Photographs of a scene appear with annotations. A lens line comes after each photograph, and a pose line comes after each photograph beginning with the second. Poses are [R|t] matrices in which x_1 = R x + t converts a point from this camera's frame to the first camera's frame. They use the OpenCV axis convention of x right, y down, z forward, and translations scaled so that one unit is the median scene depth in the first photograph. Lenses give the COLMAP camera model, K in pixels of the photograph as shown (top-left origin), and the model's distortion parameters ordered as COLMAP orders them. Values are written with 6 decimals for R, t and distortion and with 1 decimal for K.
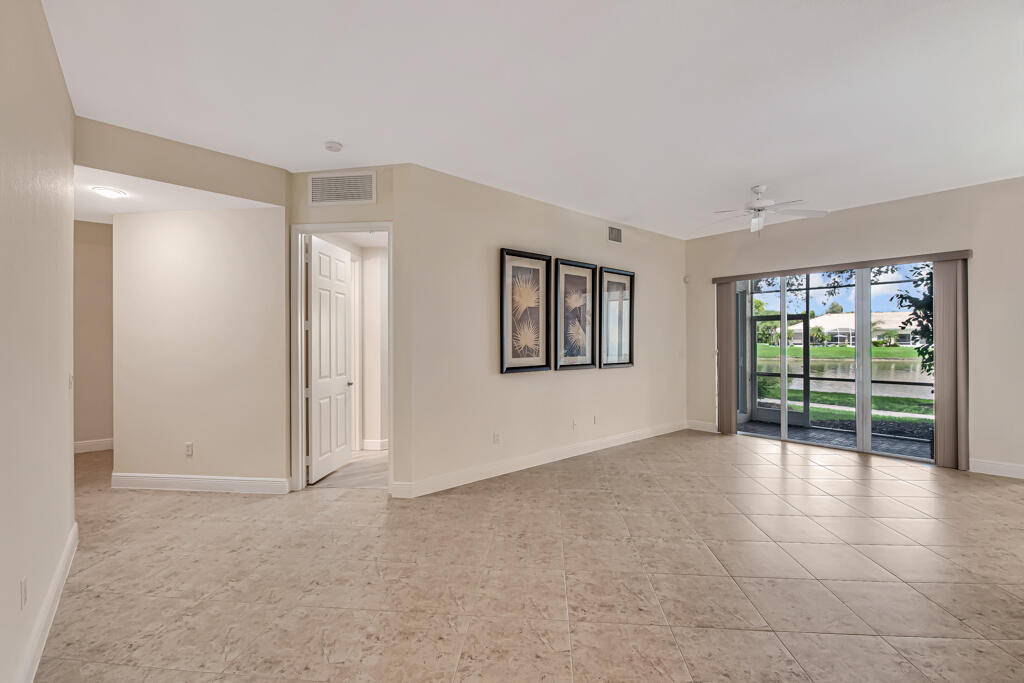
lens RADIAL K [[437.9, 0, 511.7], [0, 437.9, 350.9], [0, 0, 1]] dist [-0.002638, -0.000266]
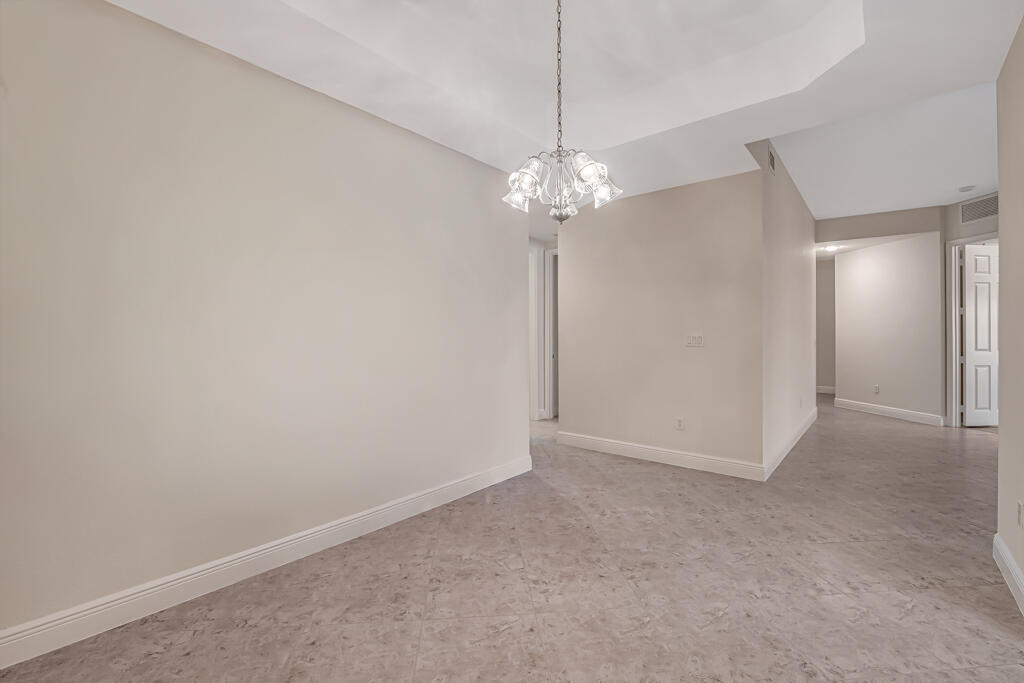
lens RADIAL K [[439.4, 0, 499.1], [0, 439.4, 339.8], [0, 0, 1]] dist [-0.001484, -0.006930]
pose [[0.158420, 0.013526, -0.987279, 0.609414], [0.009006, 0.999845, 0.015143, -0.000241], [0.987331, -0.011291, 0.158274, -0.612371]]
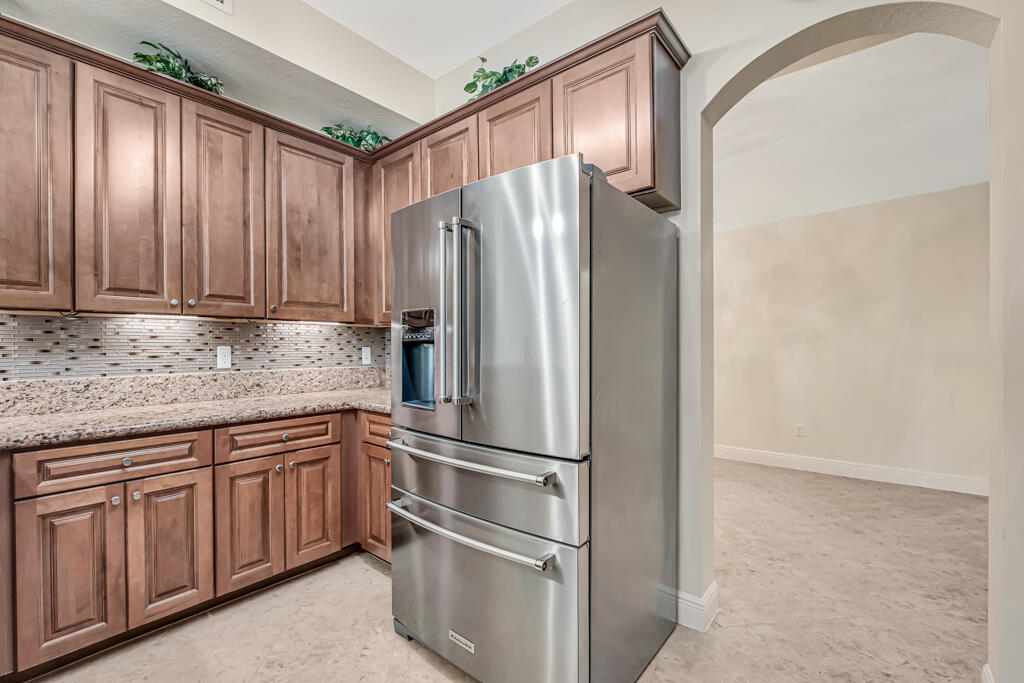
lens RADIAL K [[441.9, 0, 512.0], [0, 441.9, 341.5], [0, 0, 1]] dist [-0.014613, 0.005628]
pose [[-0.982763, 0.008097, -0.184691, 0.730275], [0.010557, 0.999868, -0.012340, 0.004025], [0.184566, -0.014077, -0.982719, 0.167191]]
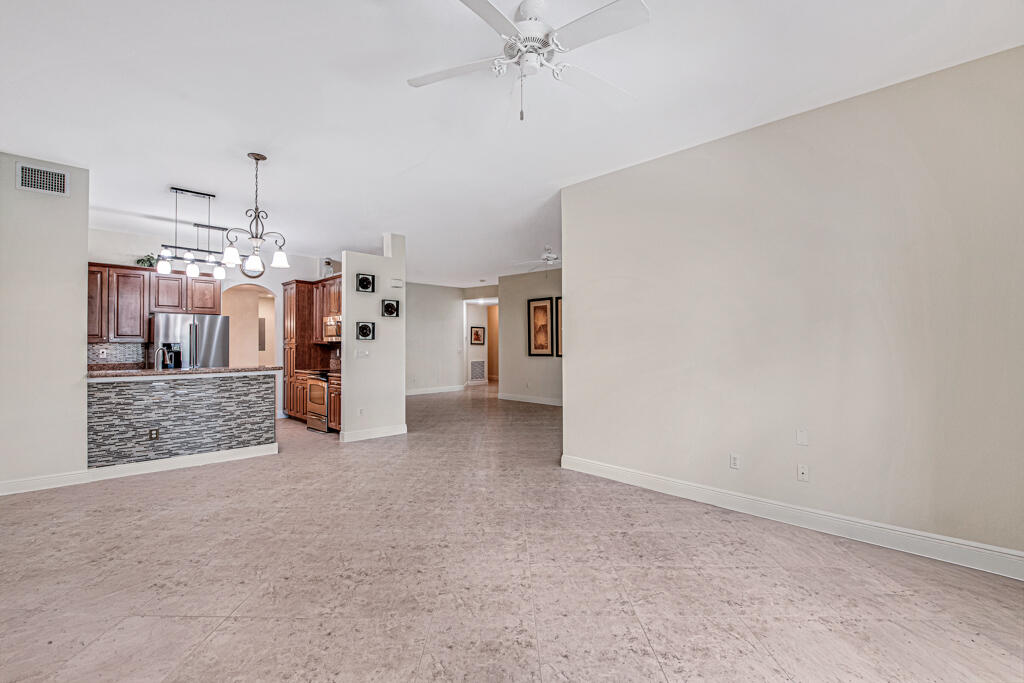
lens RADIAL K [[439.4, 0, 499.1], [0, 439.4, 339.8], [0, 0, 1]] dist [-0.001484, -0.006930]
pose [[0.077197, -0.004160, -0.997007, 2.136567], [0.007287, 0.999967, -0.003608, -0.025067], [0.996989, -0.006987, 0.077225, 0.673639]]
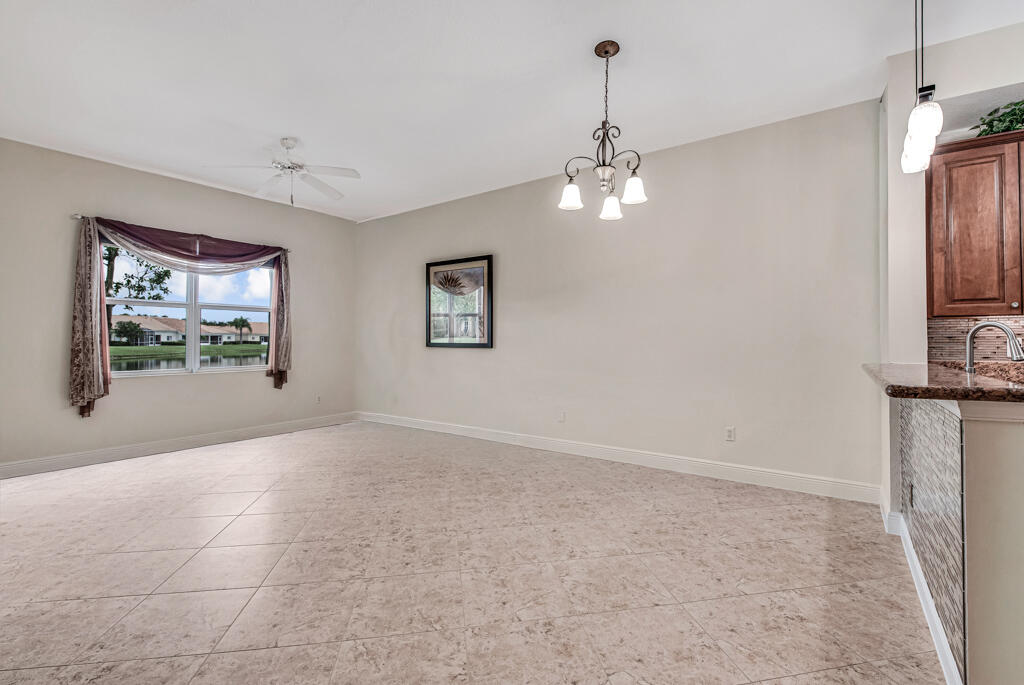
lens RADIAL K [[450.2, 0, 523.8], [0, 450.2, 338.5], [0, 0, 1]] dist [-0.016410, -0.000670]
pose [[-0.271289, 0.010785, 0.962437, 0.741091], [-0.002056, 0.999928, -0.011785, 0.006302], [-0.962496, -0.005176, -0.271248, 0.539033]]
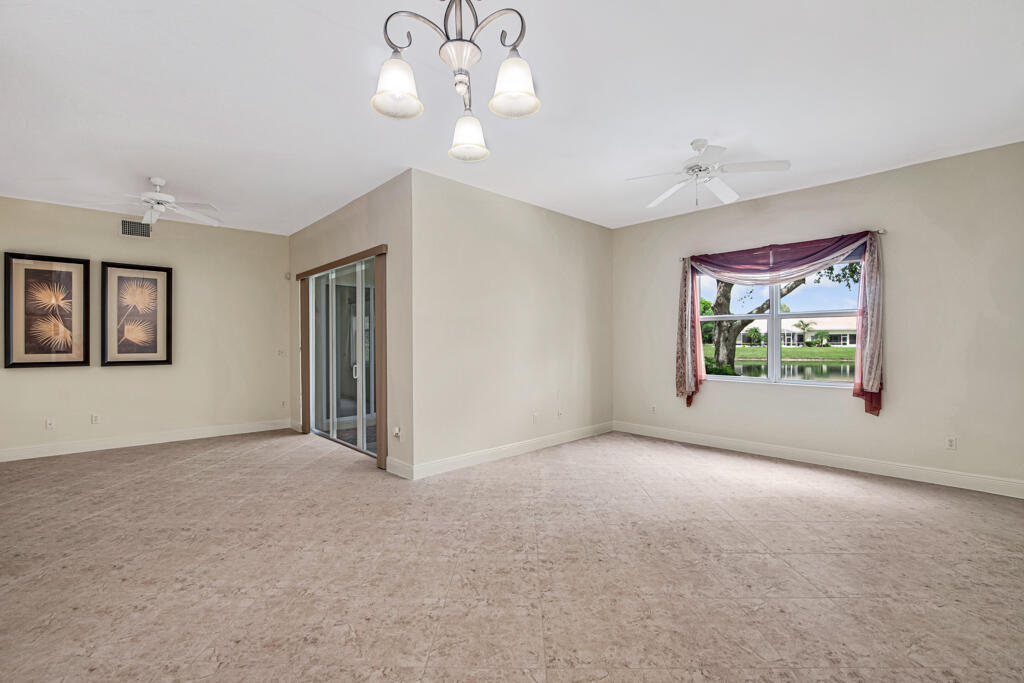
lens RADIAL K [[445.1, 0, 512.0], [0, 445.1, 341.5], [0, 0, 1]] dist [-0.008901, -0.000681]
pose [[0.997703, 0.003033, 0.067679, 1.289086], [-0.003461, 0.999975, 0.006208, -0.027127], [-0.067659, -0.006428, 0.997688, -0.026231]]
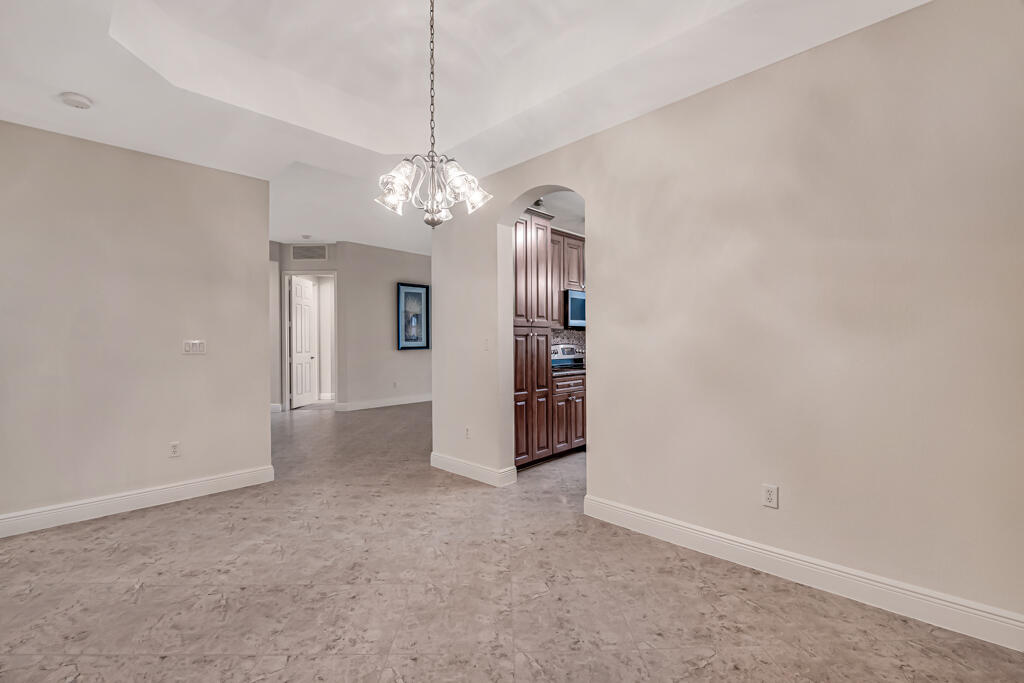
lens RADIAL K [[437.9, 0, 511.7], [0, 437.9, 350.9], [0, 0, 1]] dist [-0.002638, -0.000266]
pose [[0.994775, 0.000397, 0.102087, 0.264277], [-0.003292, 0.999597, 0.028190, 0.000913], [-0.102034, -0.028379, 0.994376, -0.890948]]
